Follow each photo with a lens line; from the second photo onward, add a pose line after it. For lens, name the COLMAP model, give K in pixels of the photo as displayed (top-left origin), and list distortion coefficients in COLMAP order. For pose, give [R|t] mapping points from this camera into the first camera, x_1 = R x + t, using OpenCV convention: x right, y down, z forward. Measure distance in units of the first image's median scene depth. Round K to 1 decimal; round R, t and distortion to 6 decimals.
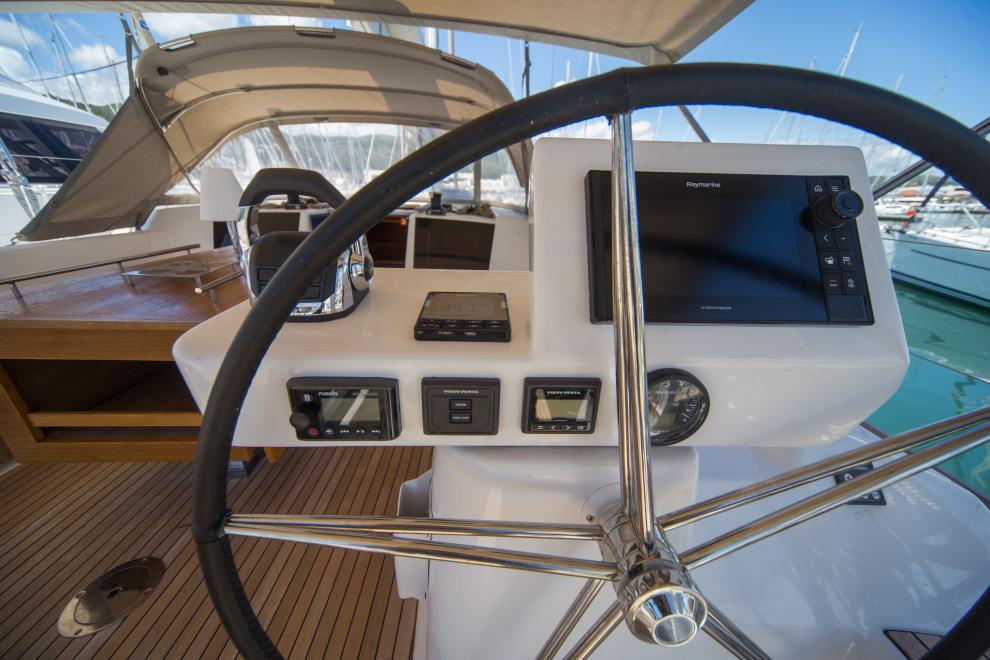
lens RADIAL K [[338.9, 0, 494.2], [0, 338.9, 326.0], [0, 0, 1]] dist [0.016483, 0.000233]
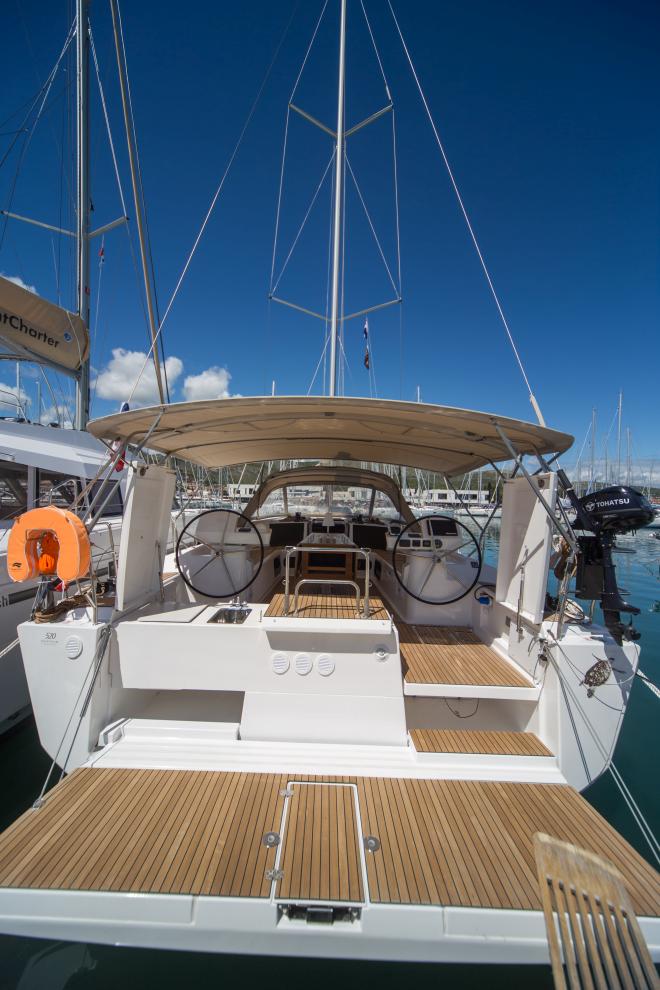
lens RADIAL K [[336.2, 0, 325.5], [0, 336.2, 496.6], [0, 0, 1]] dist [0.017429, -0.003031]
pose [[0.999128, -0.003538, -0.041613, -0.476384], [-0.012618, 0.924262, -0.381551, 0.562427], [0.039811, 0.381743, 0.923411, -1.771883]]
